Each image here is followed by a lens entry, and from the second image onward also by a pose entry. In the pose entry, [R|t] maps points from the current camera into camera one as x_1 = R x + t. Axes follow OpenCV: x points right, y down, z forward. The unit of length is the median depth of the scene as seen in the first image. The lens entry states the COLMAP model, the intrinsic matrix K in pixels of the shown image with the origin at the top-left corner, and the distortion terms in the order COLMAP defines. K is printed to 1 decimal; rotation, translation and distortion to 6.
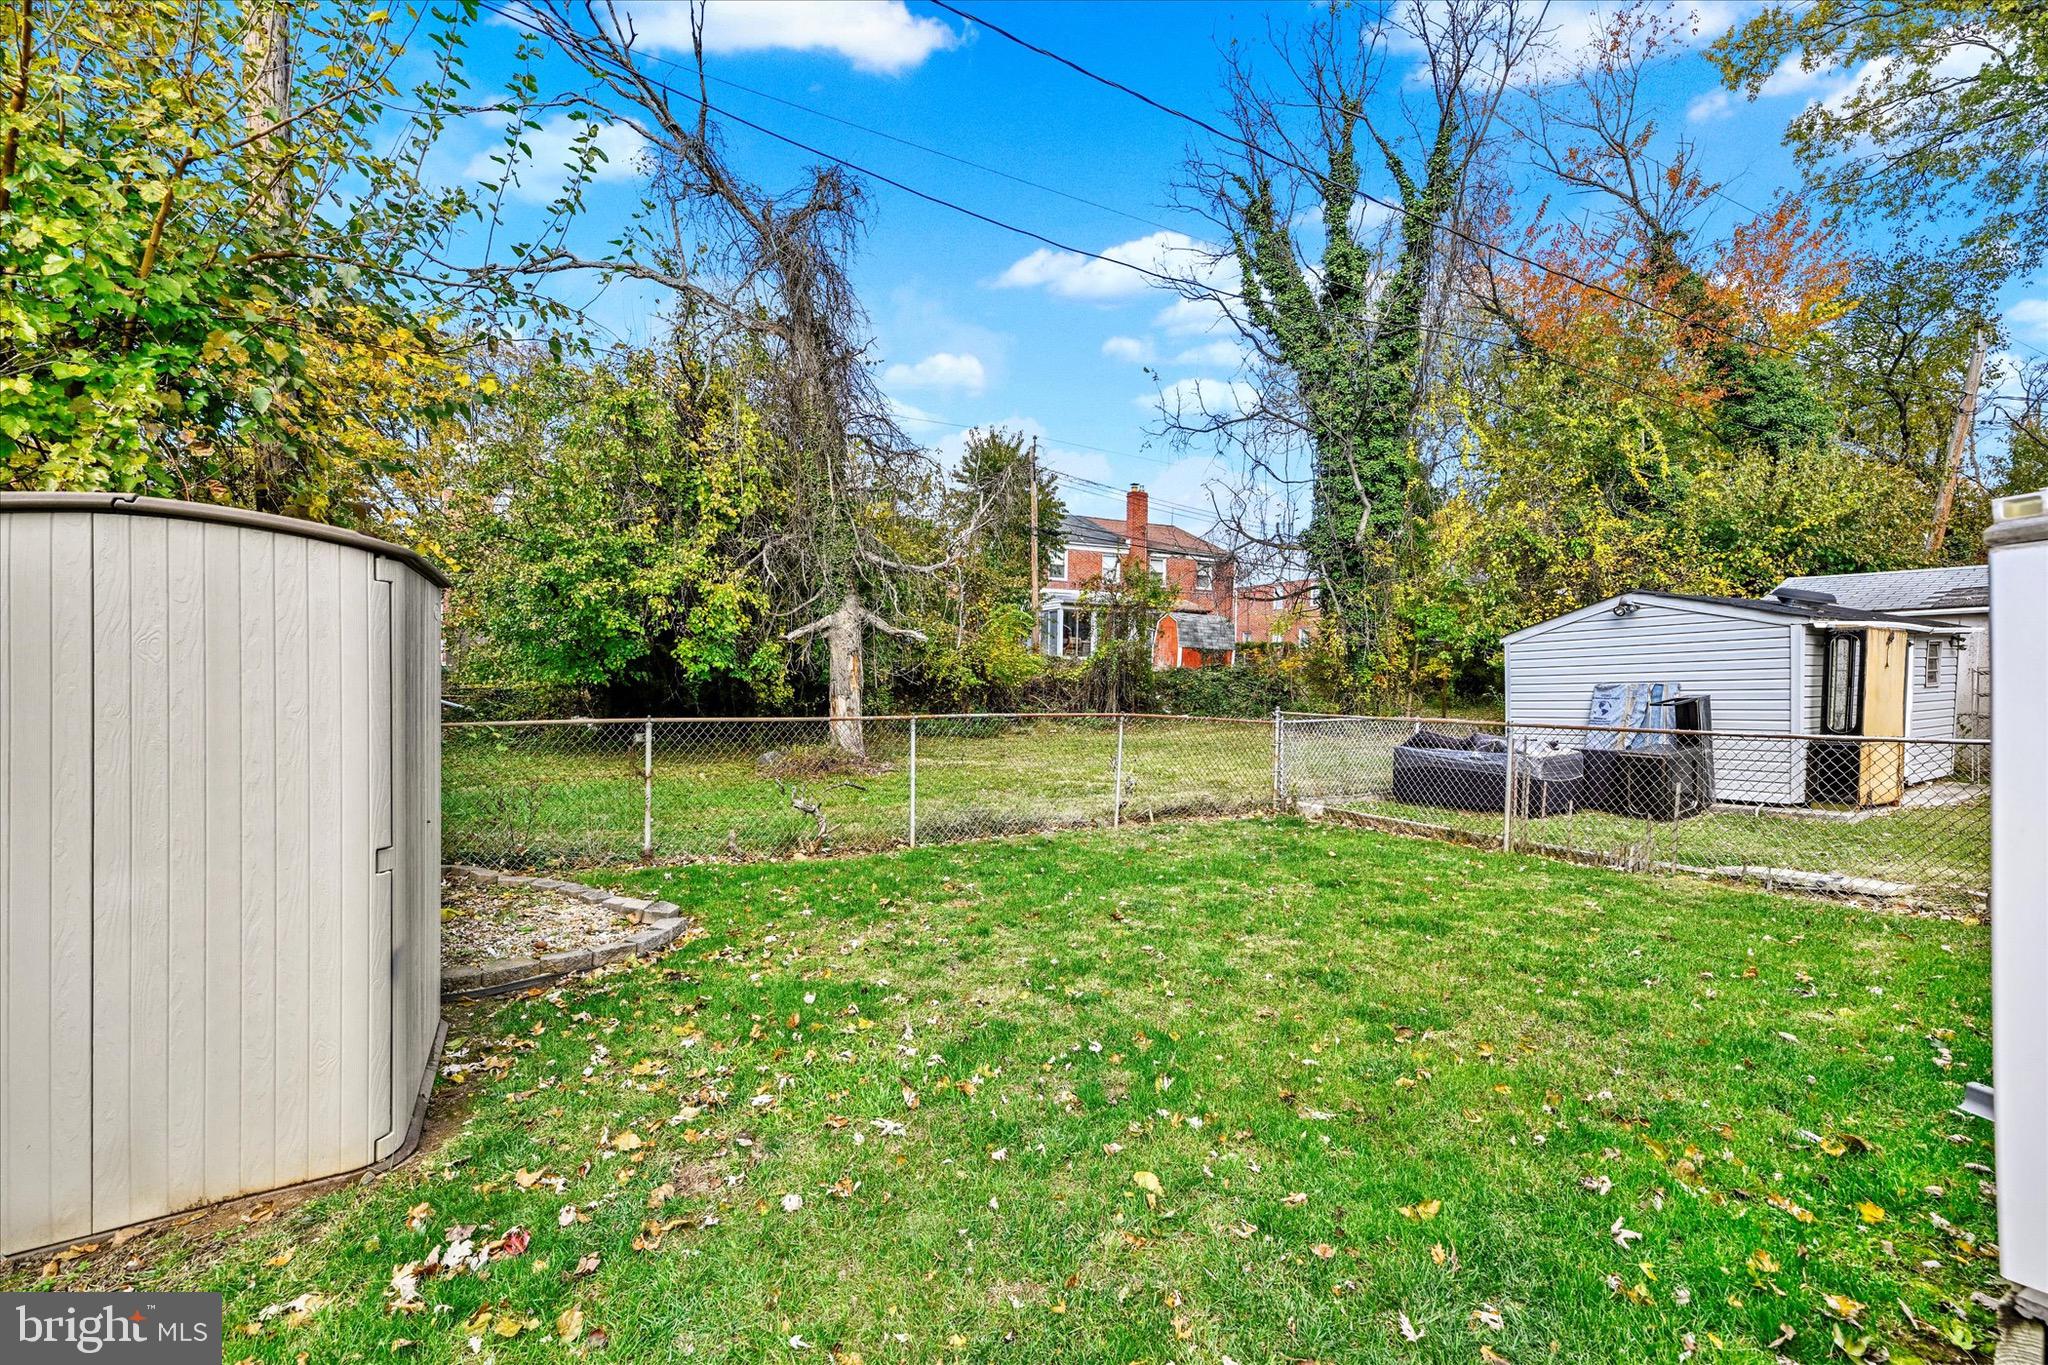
lens RADIAL K [[835.9, 0, 1021.5], [0, 835.9, 682.2], [0, 0, 1]] dist [-0.001226, 0.000252]
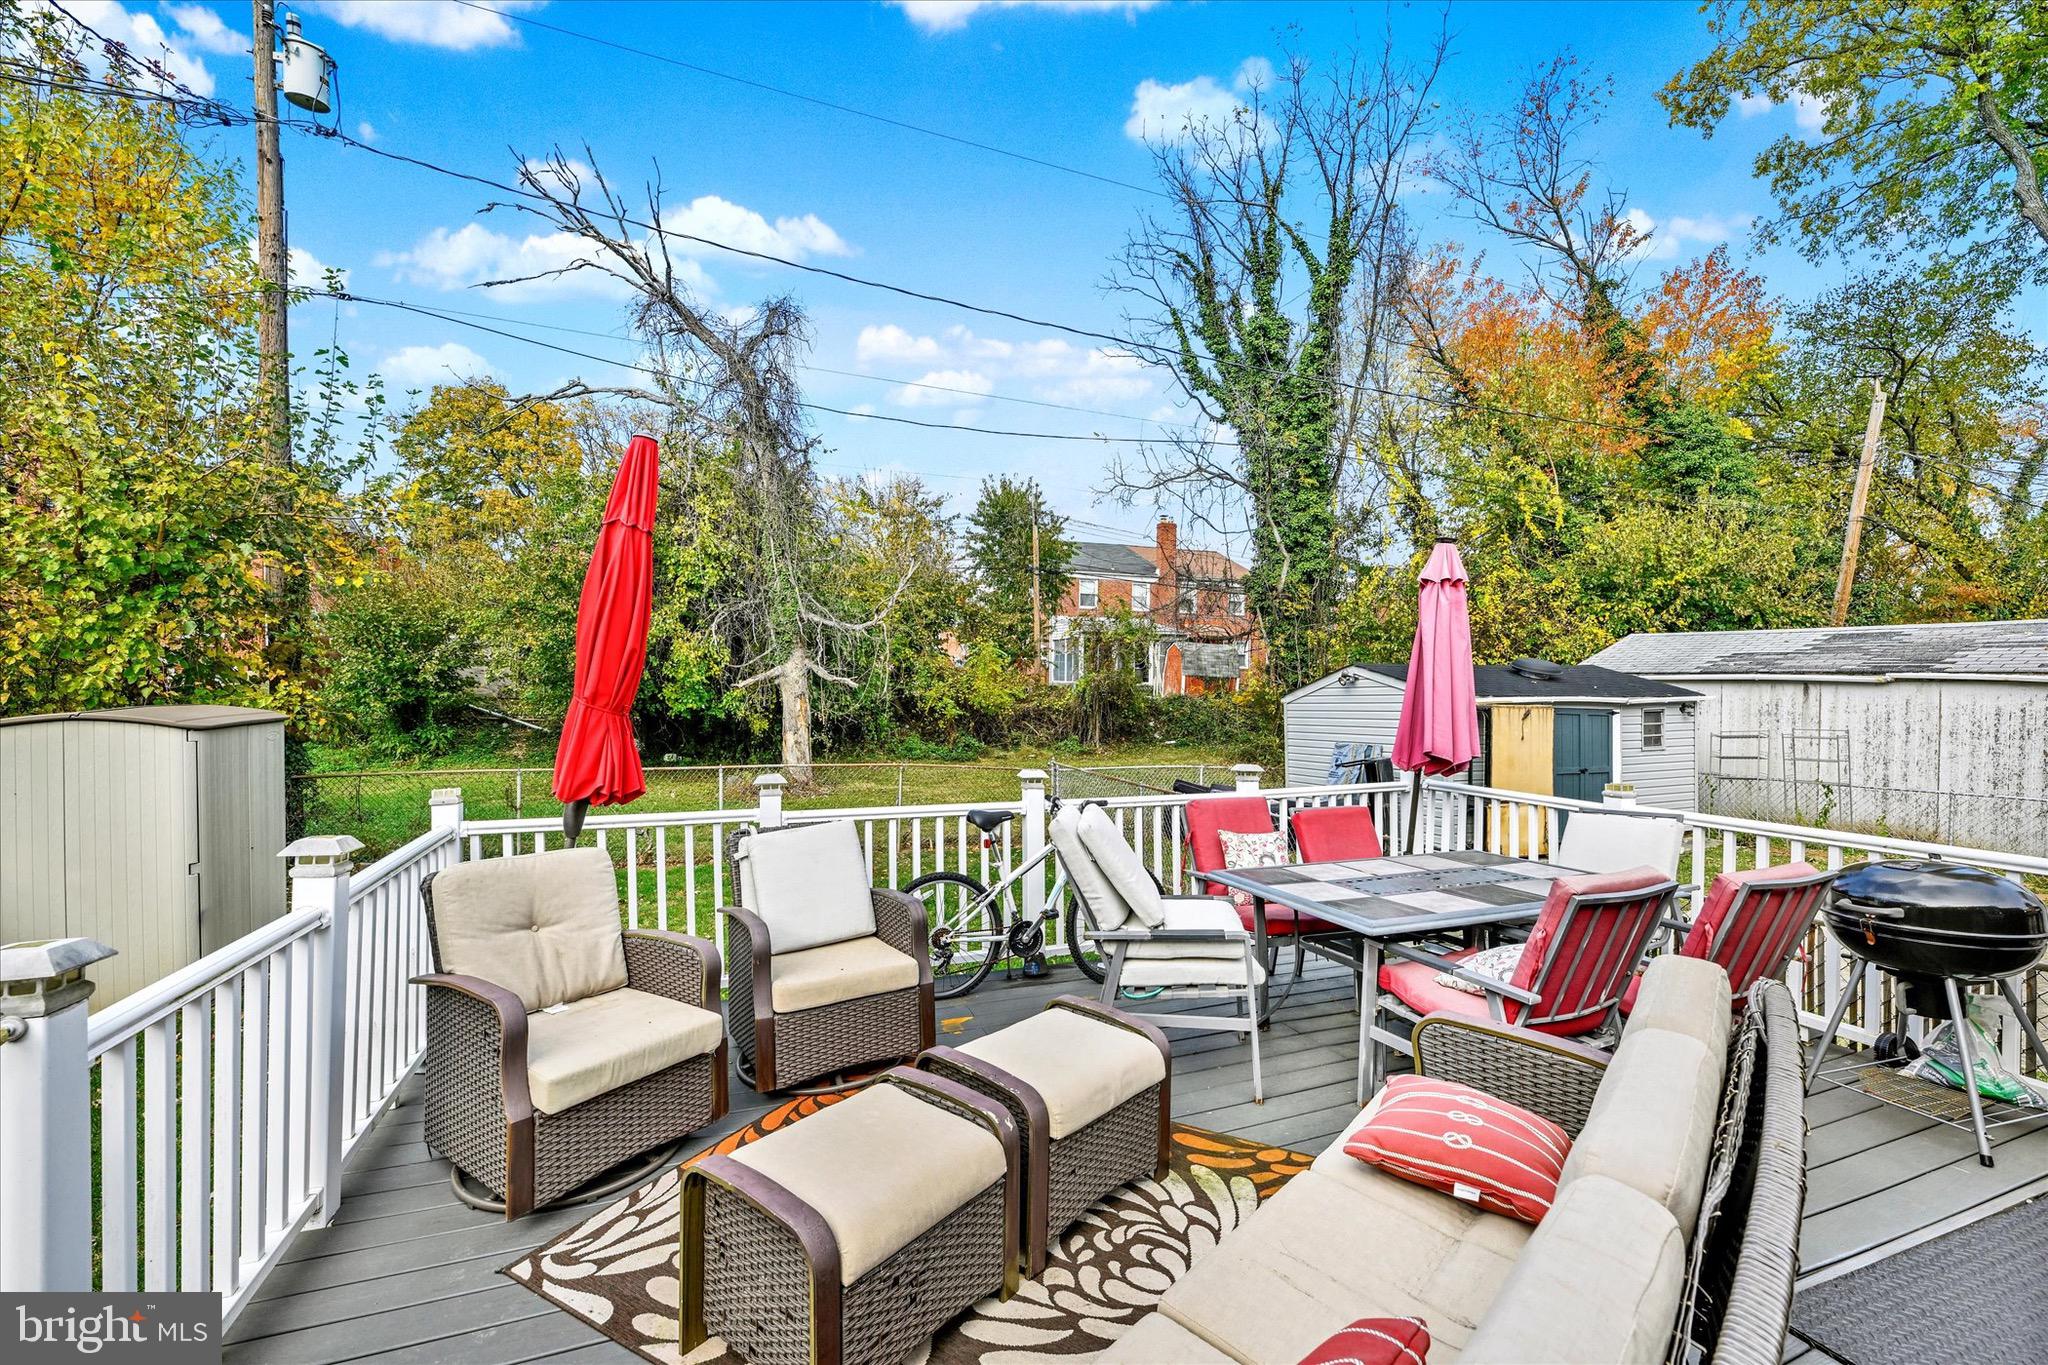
lens RADIAL K [[832.7, 0, 1025.4], [0, 832.7, 689.3], [0, 0, 1]] dist [-0.003587, -0.000664]
pose [[0.988507, 0.005555, -0.151075, 0.235903], [-0.005453, 0.999985, 0.001091, -0.037655], [0.151079, -0.000255, 0.988522, -0.110271]]
